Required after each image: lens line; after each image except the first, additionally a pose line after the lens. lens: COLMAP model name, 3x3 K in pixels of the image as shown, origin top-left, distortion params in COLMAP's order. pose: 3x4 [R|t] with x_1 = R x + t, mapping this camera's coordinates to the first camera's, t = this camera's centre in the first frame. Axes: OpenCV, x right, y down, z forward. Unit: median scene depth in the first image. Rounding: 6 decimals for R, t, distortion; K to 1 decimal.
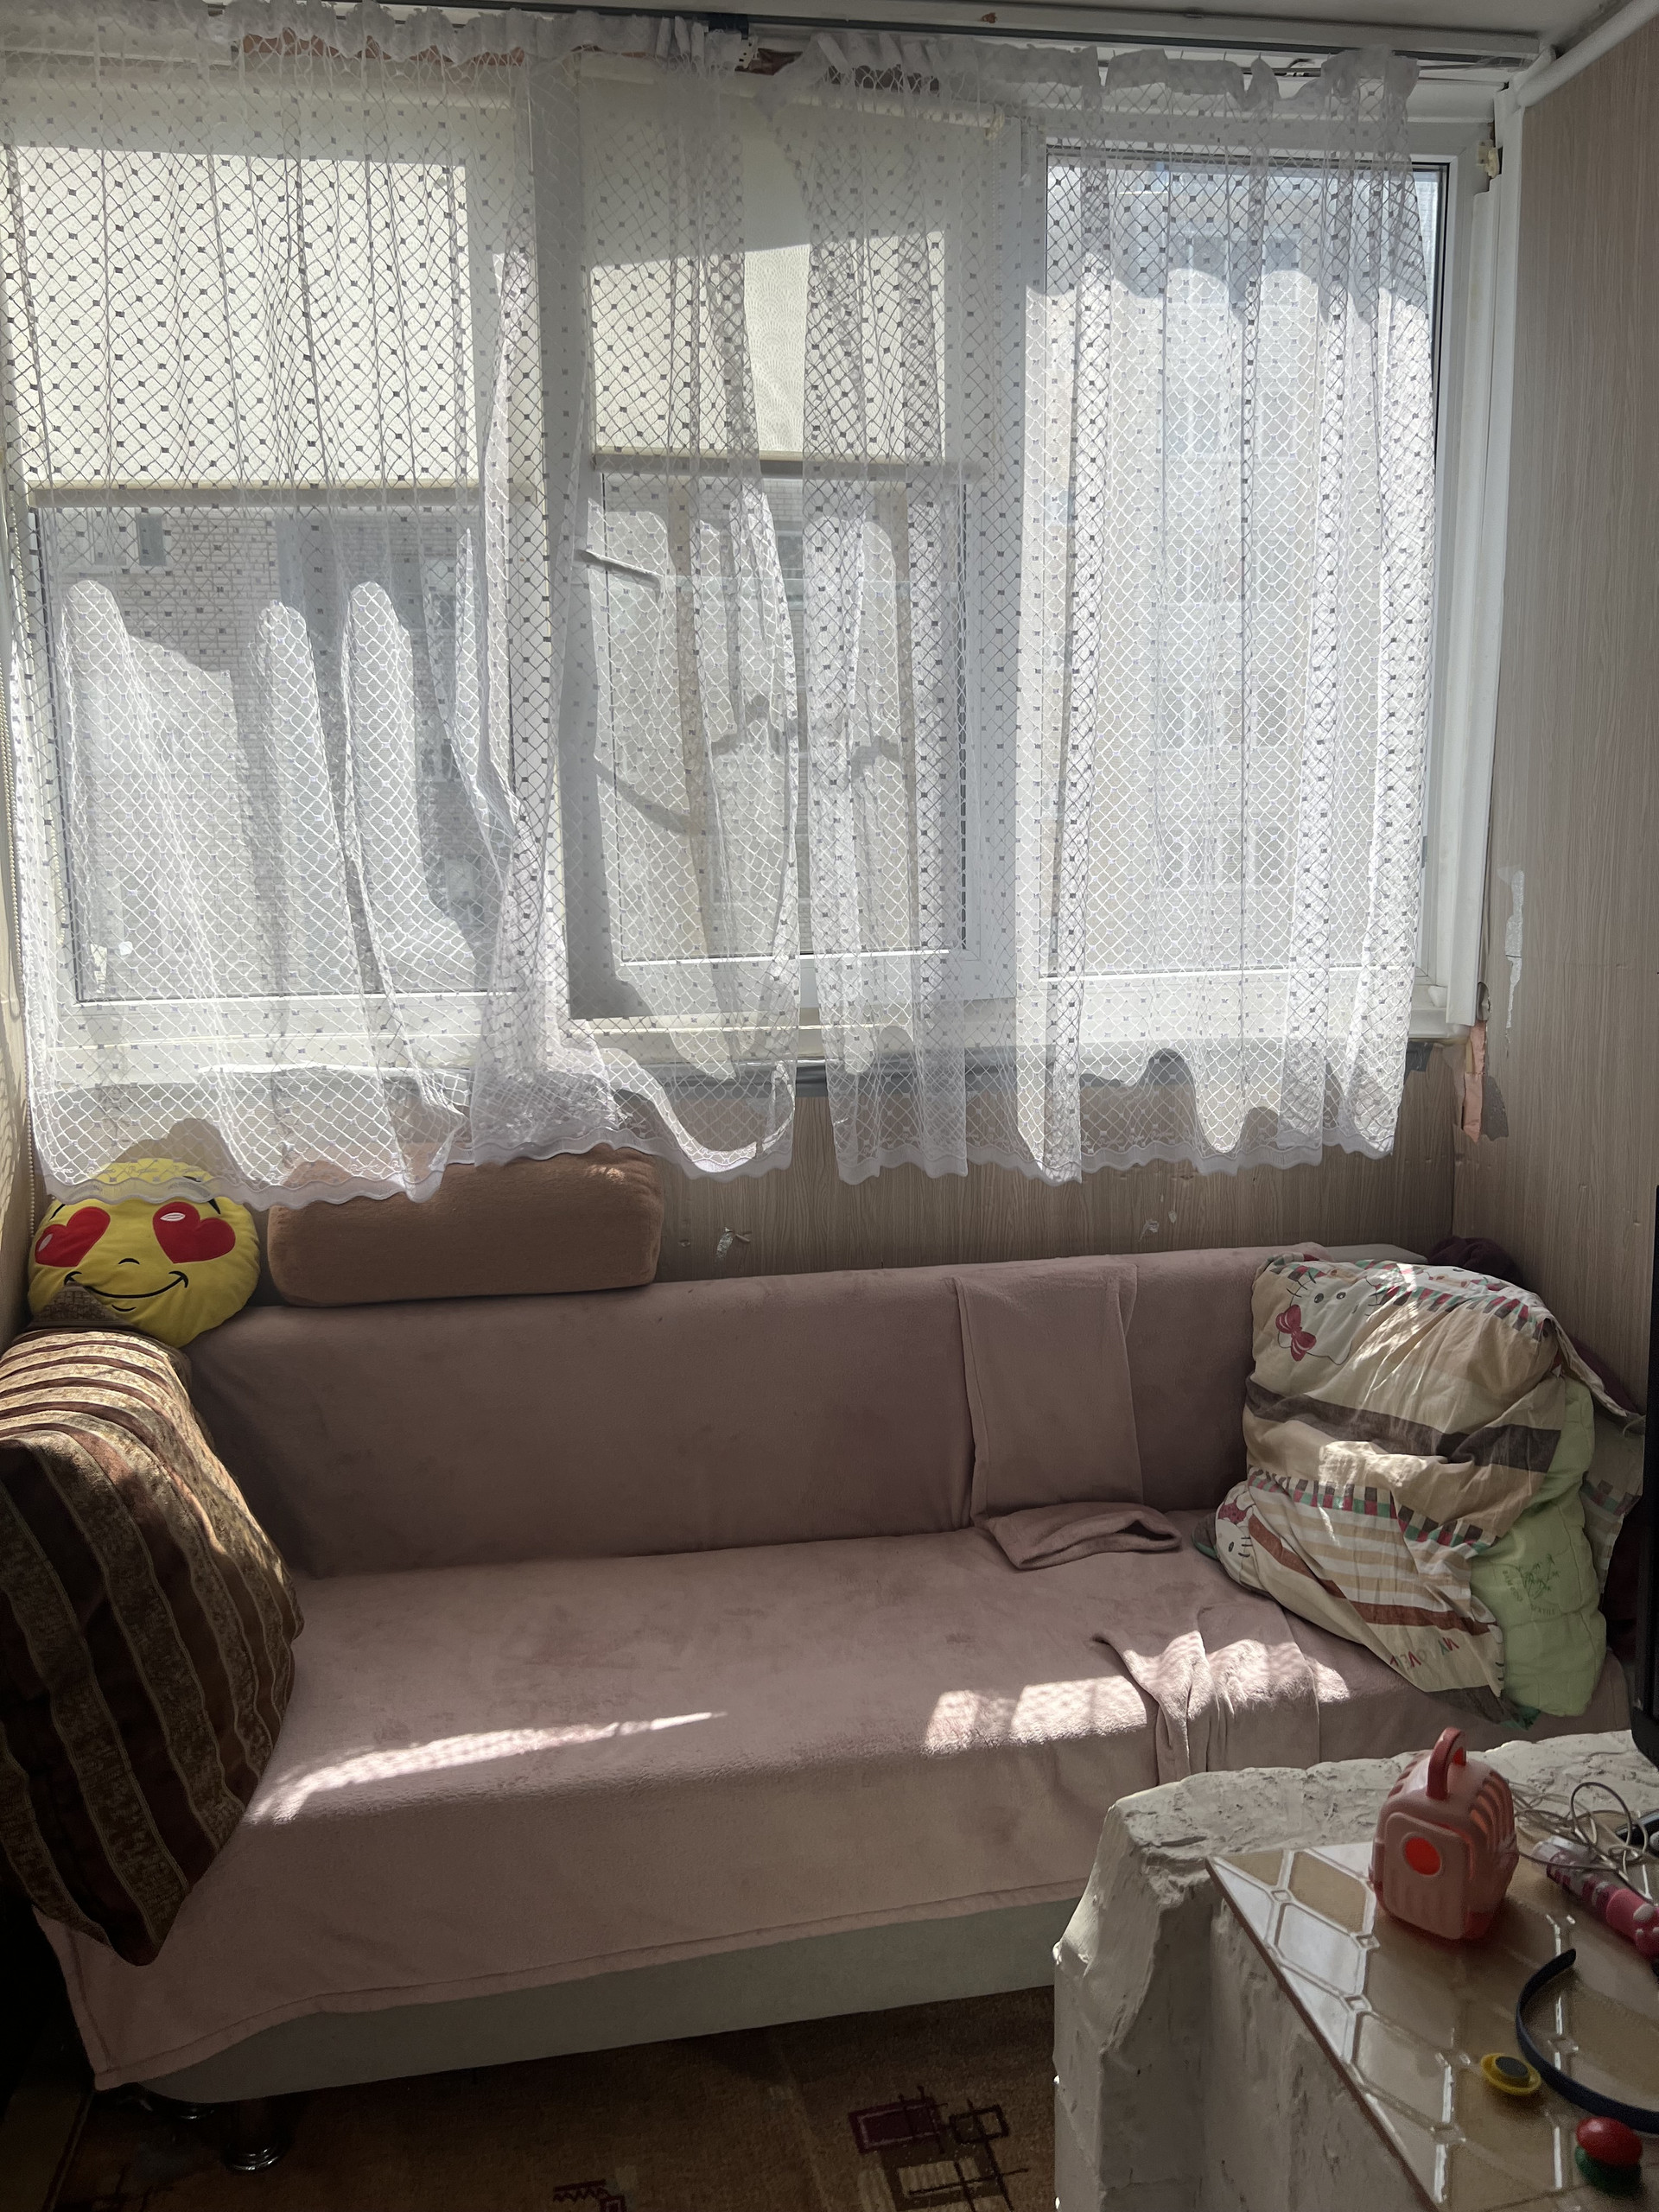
lens RADIAL K [[1660.3, 0, 846.7], [0, 1660.3, 1086.5], [0, 0, 1]] dist [0.003326, -0.018736]
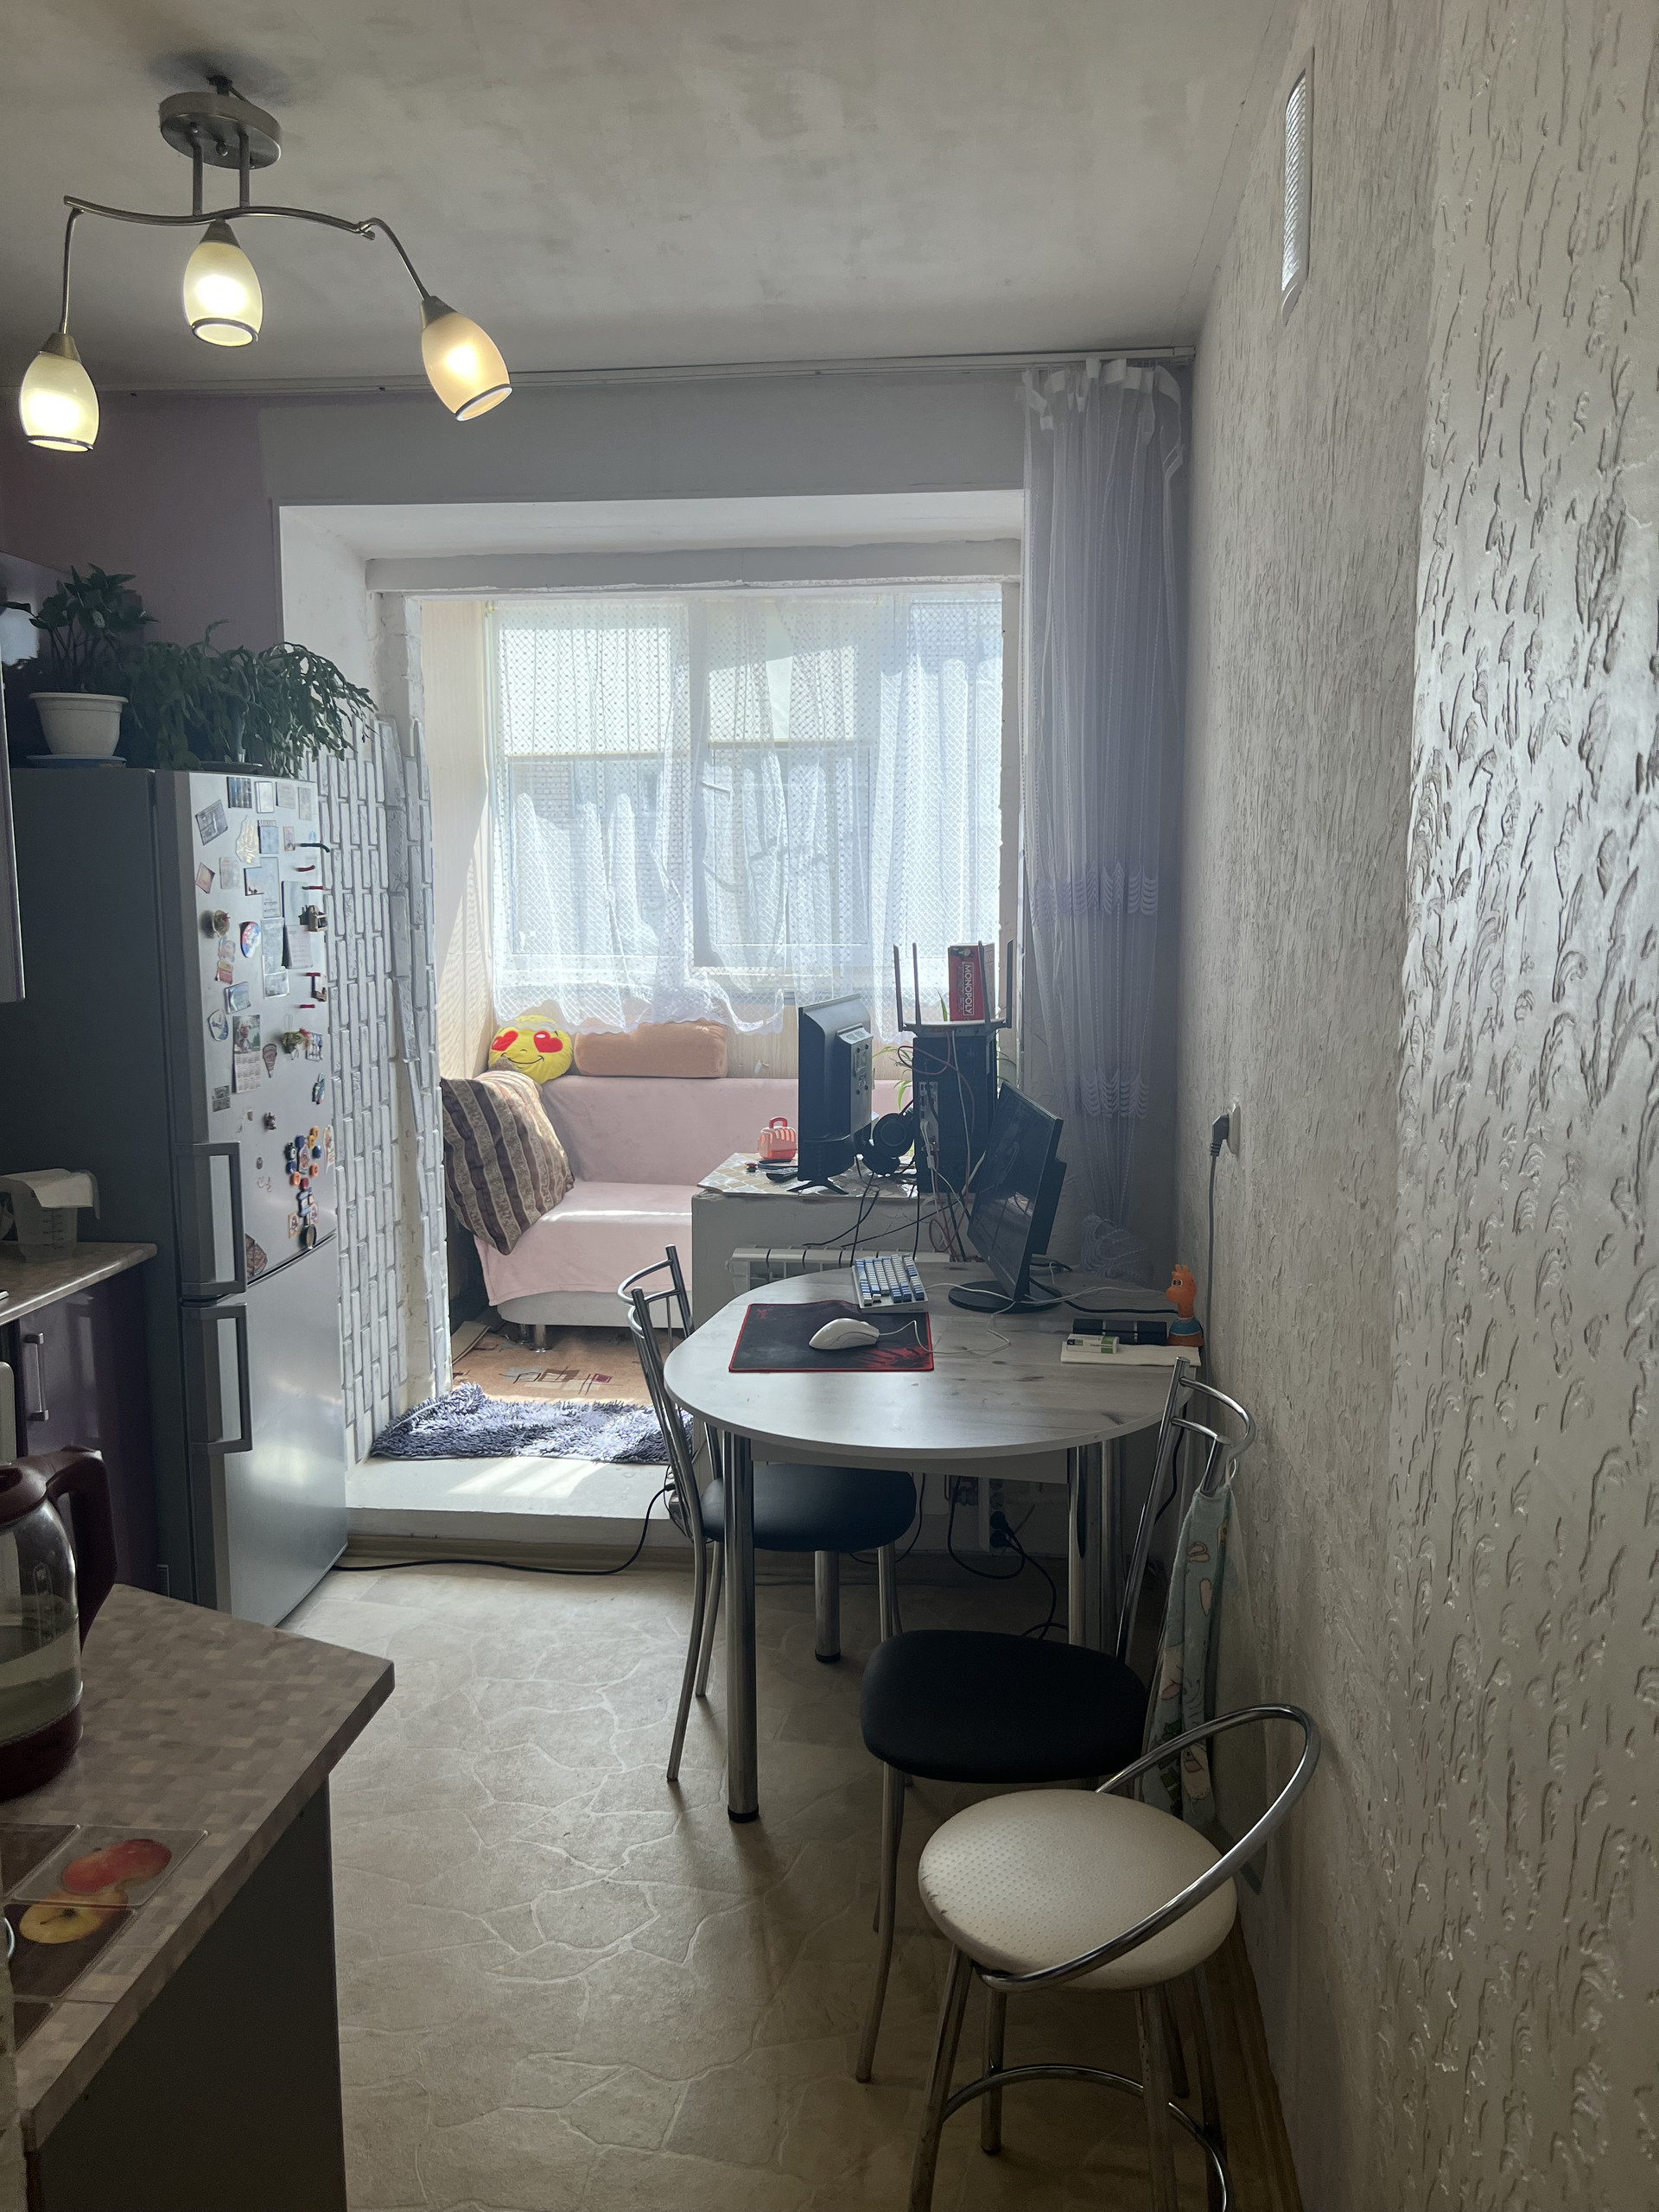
lens RADIAL K [[1660.3, 0, 823.5], [0, 1660.3, 1115.8], [0, 0, 1]] dist [0.003326, -0.018736]
pose [[0.958082, 0.056452, -0.280877, 0.753093], [-0.056520, 0.998370, 0.007863, 0.156083], [0.280863, 0.008342, 0.959712, -1.365276]]
